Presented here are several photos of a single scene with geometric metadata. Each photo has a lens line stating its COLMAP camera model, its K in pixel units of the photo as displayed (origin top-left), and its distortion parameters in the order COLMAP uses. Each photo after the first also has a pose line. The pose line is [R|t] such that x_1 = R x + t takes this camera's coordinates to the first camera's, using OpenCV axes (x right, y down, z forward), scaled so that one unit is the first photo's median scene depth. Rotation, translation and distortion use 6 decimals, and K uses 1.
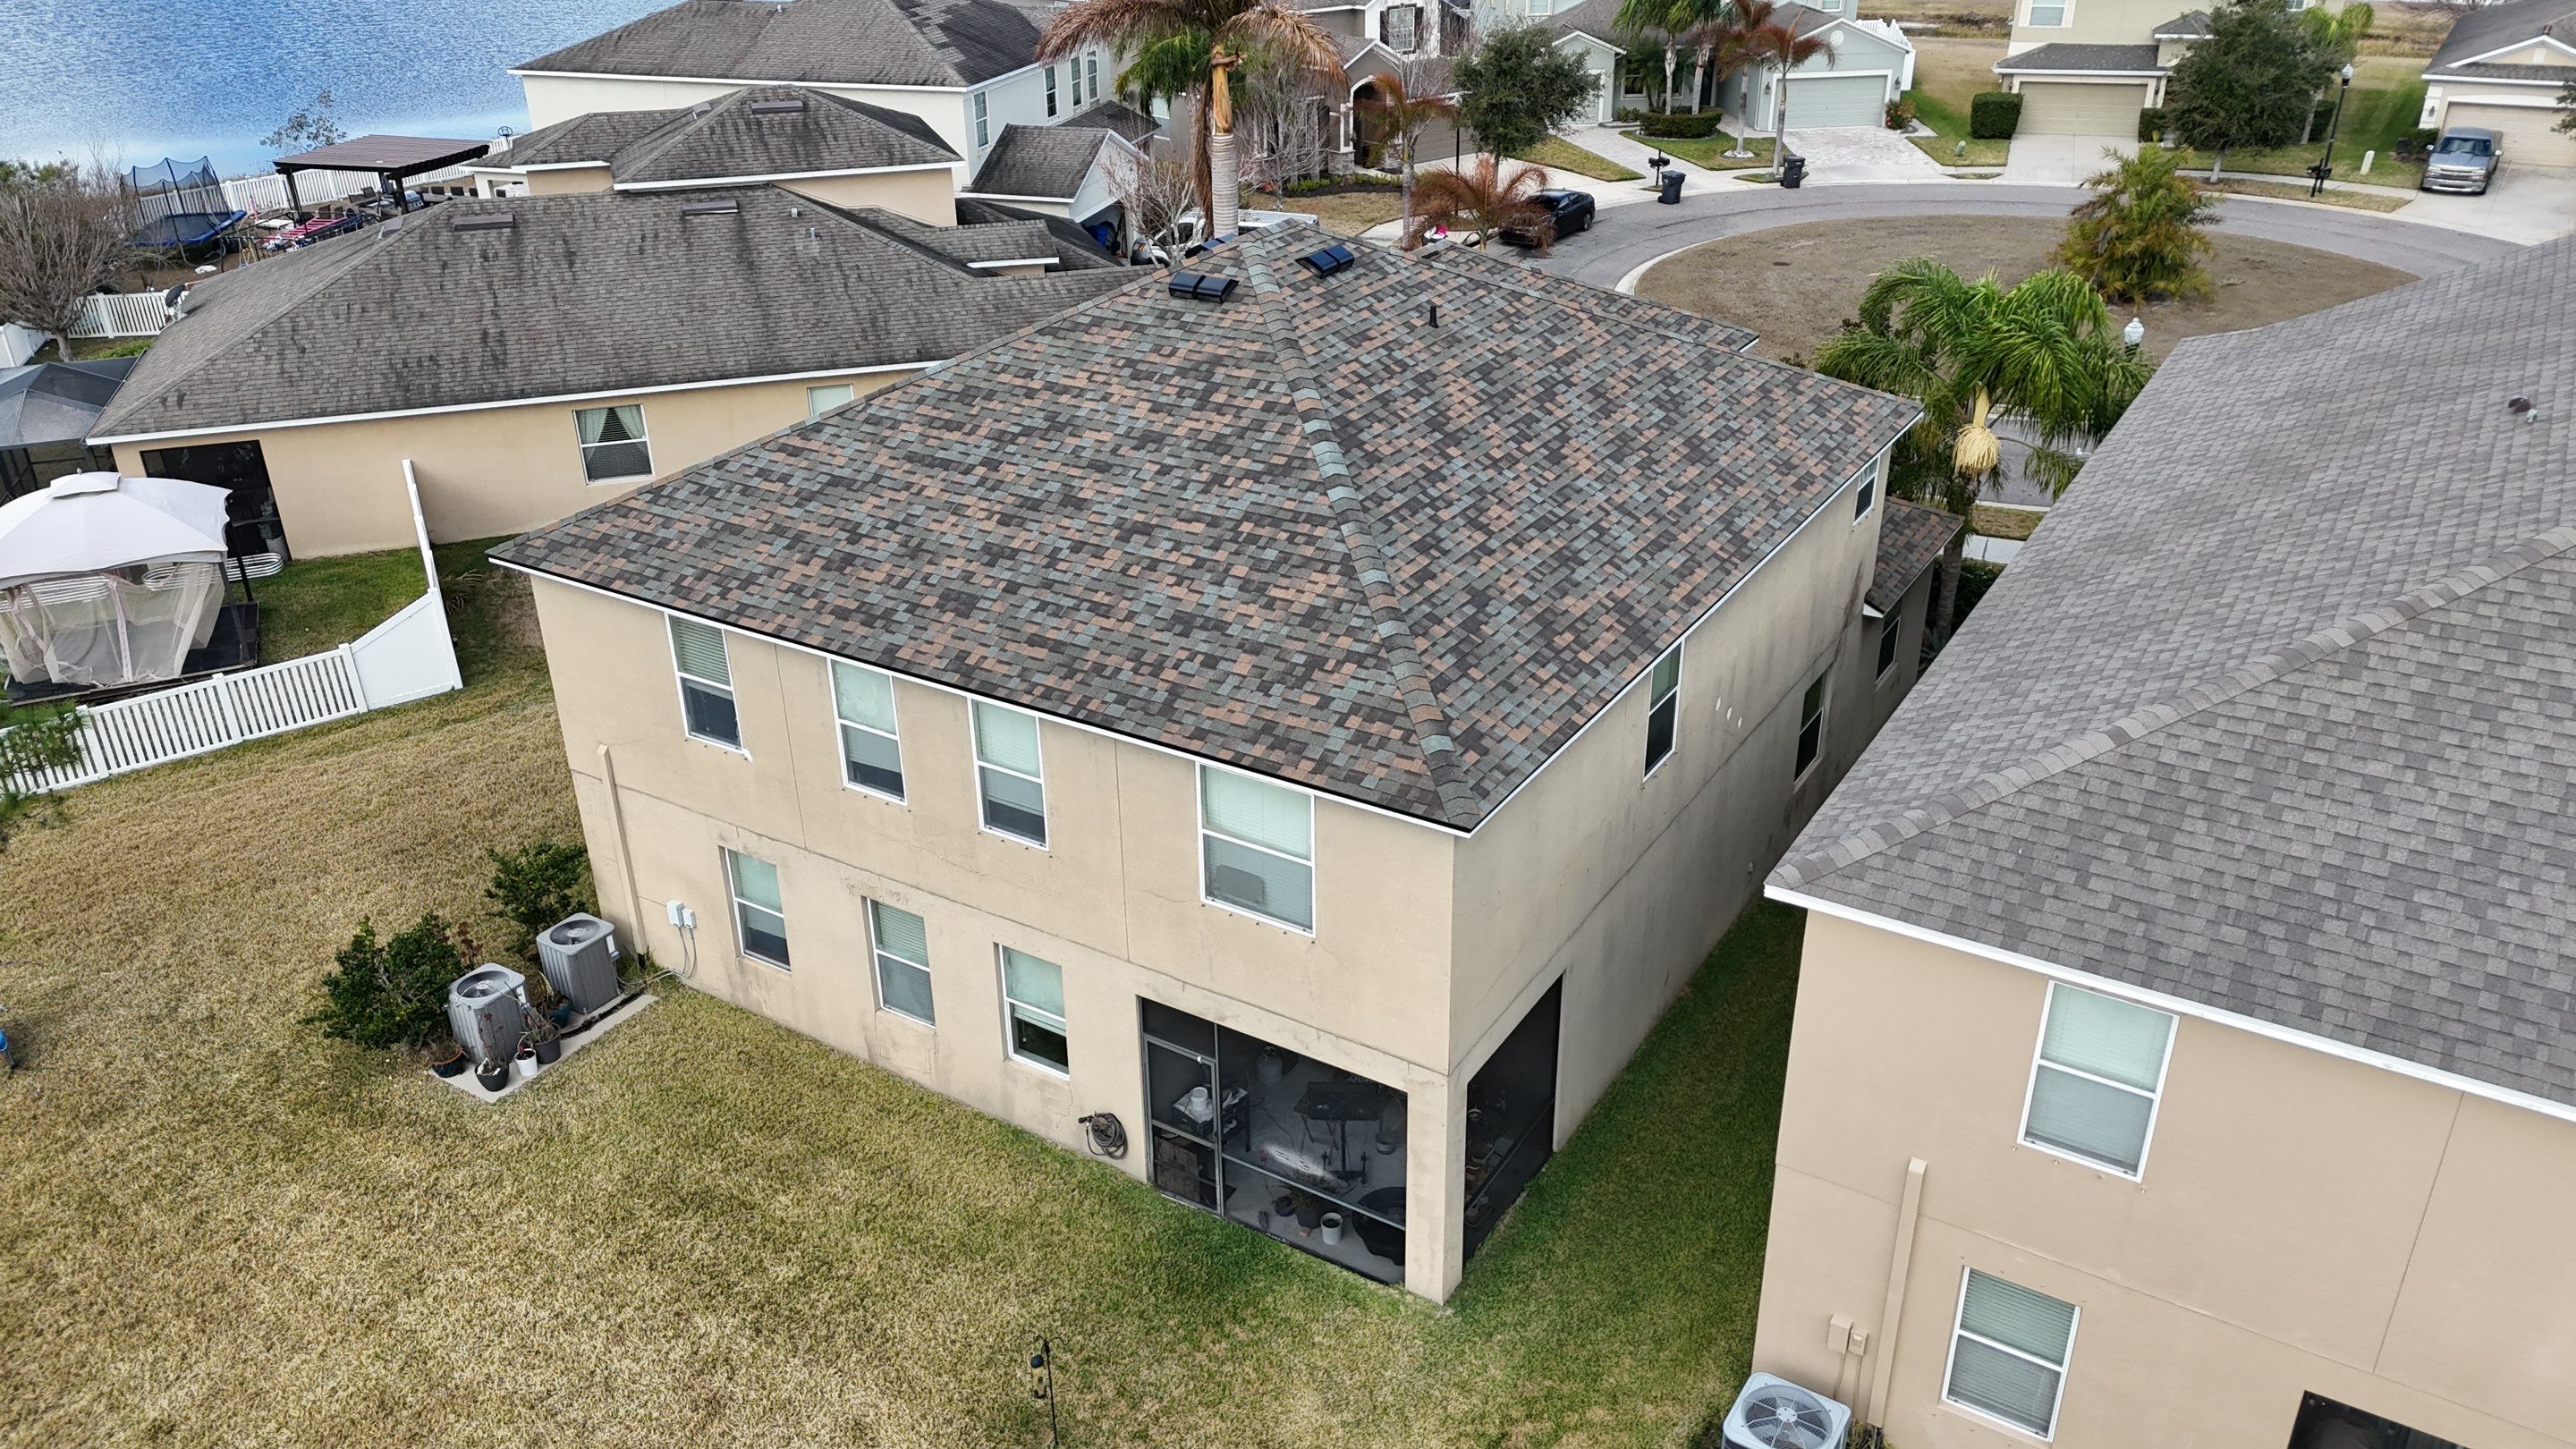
lens RADIAL K [[1870.9, 0, 1299.9], [0, 1870.9, 727.7], [0, 0, 1]] dist [0.195169, -0.517132]
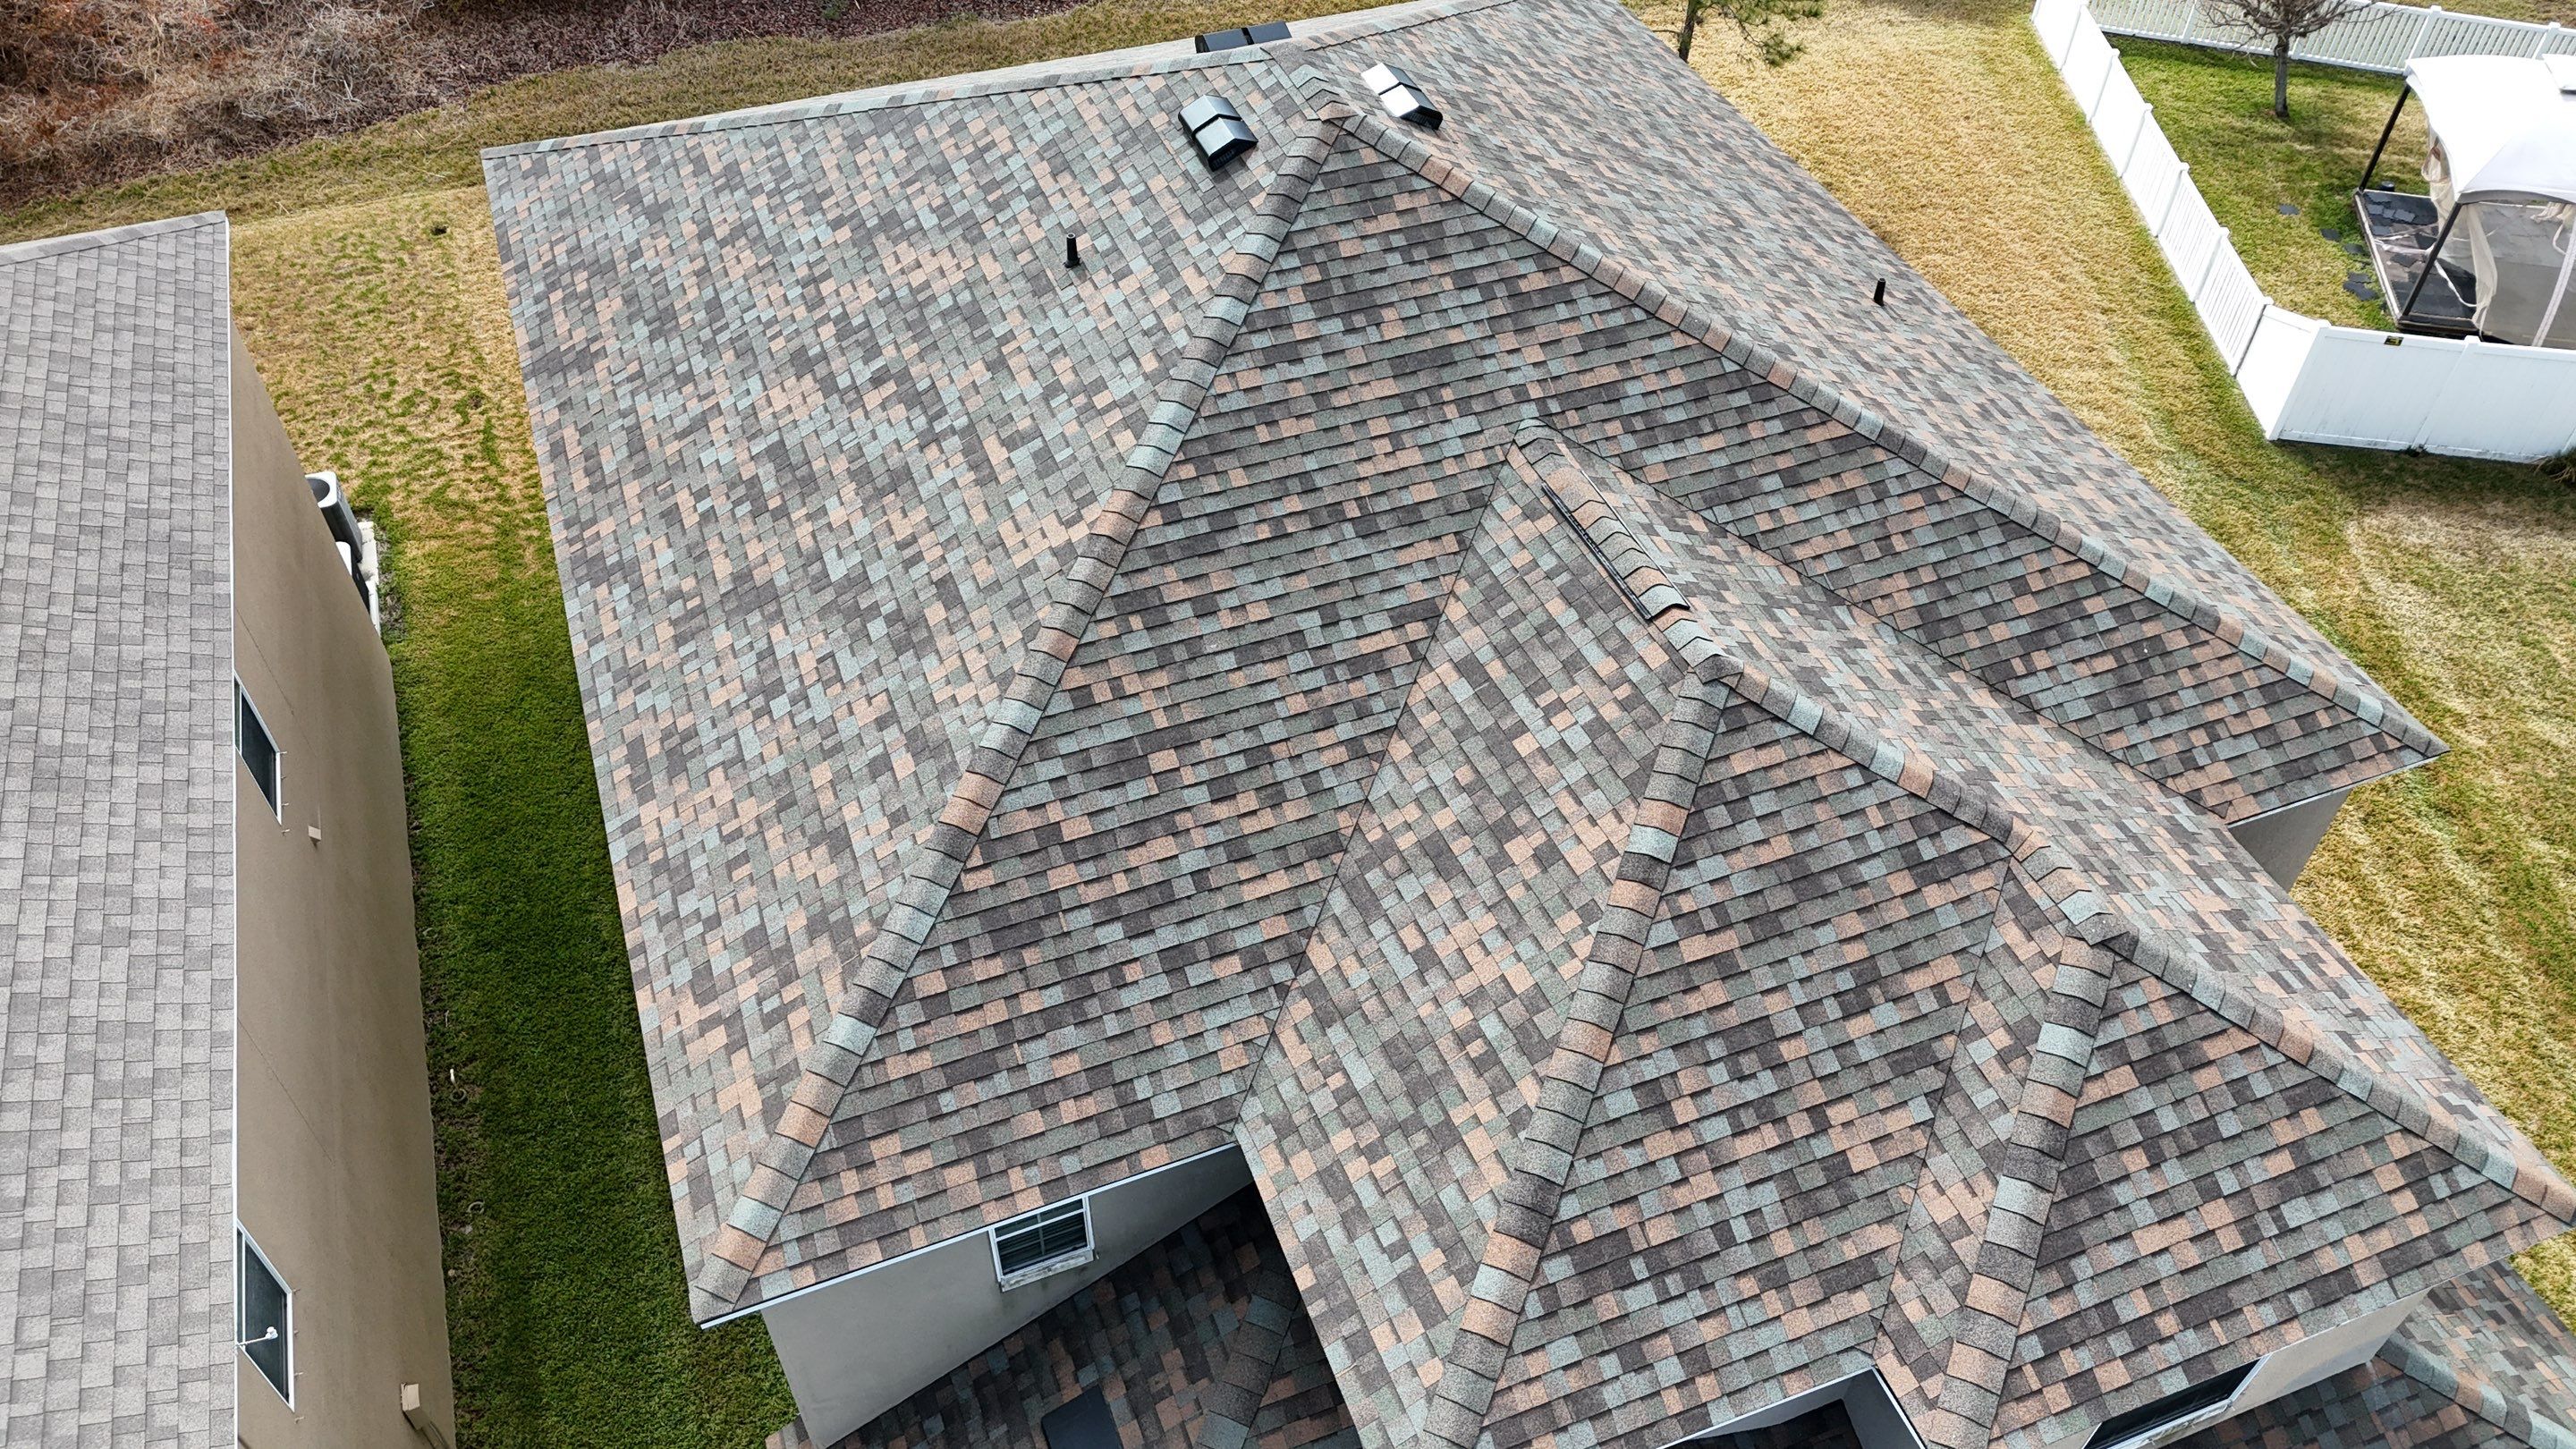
lens RADIAL K [[1870.9, 0, 1299.9], [0, 1870.9, 727.7], [0, 0, 1]] dist [0.195169, -0.517132]
pose [[-0.603088, 0.573427, -0.554497, 0.510439], [-0.365697, 0.419025, 0.831074, -0.768292], [0.708908, 0.703988, -0.043008, 1.288751]]
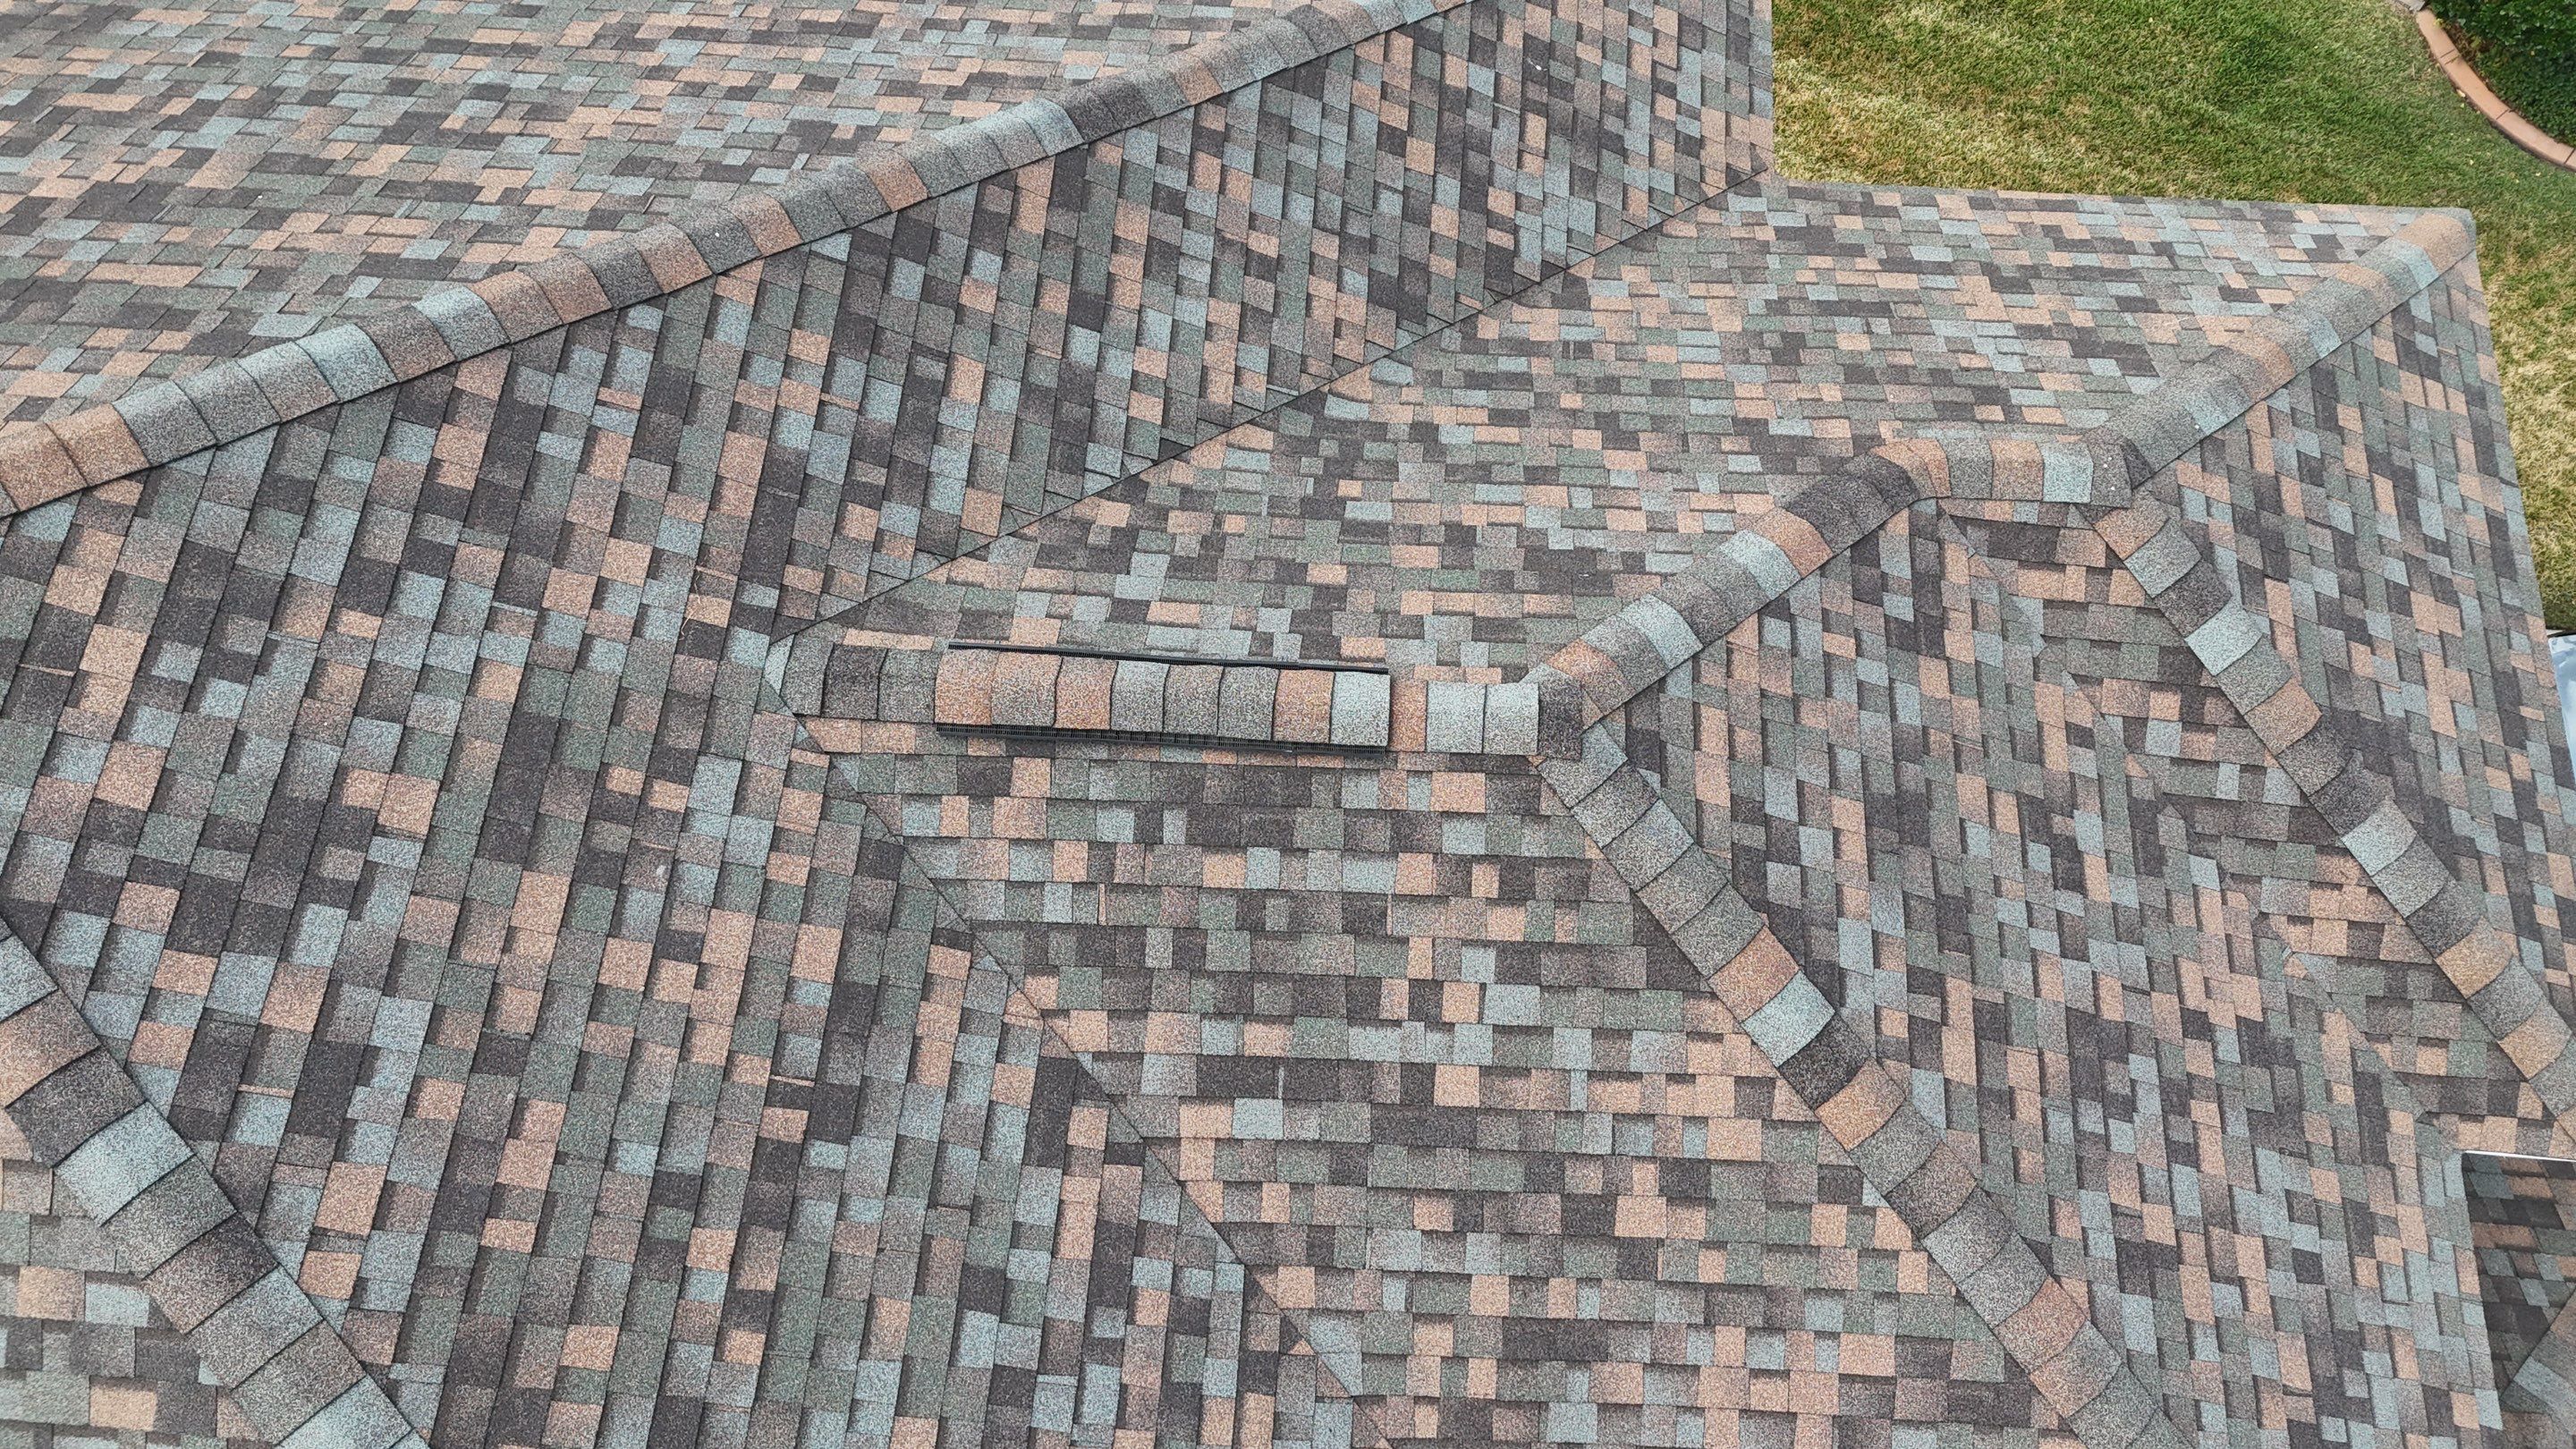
lens RADIAL K [[1892.6, 0, 1298.8], [0, 1892.6, 724.6], [0, 0, 1]] dist [0.080986, -0.085858]
pose [[0.452627, 0.822676, -0.343995, 0.191751], [-0.387570, 0.528932, 0.754997, -0.558956], [0.803068, -0.208410, 0.558253, 1.136396]]
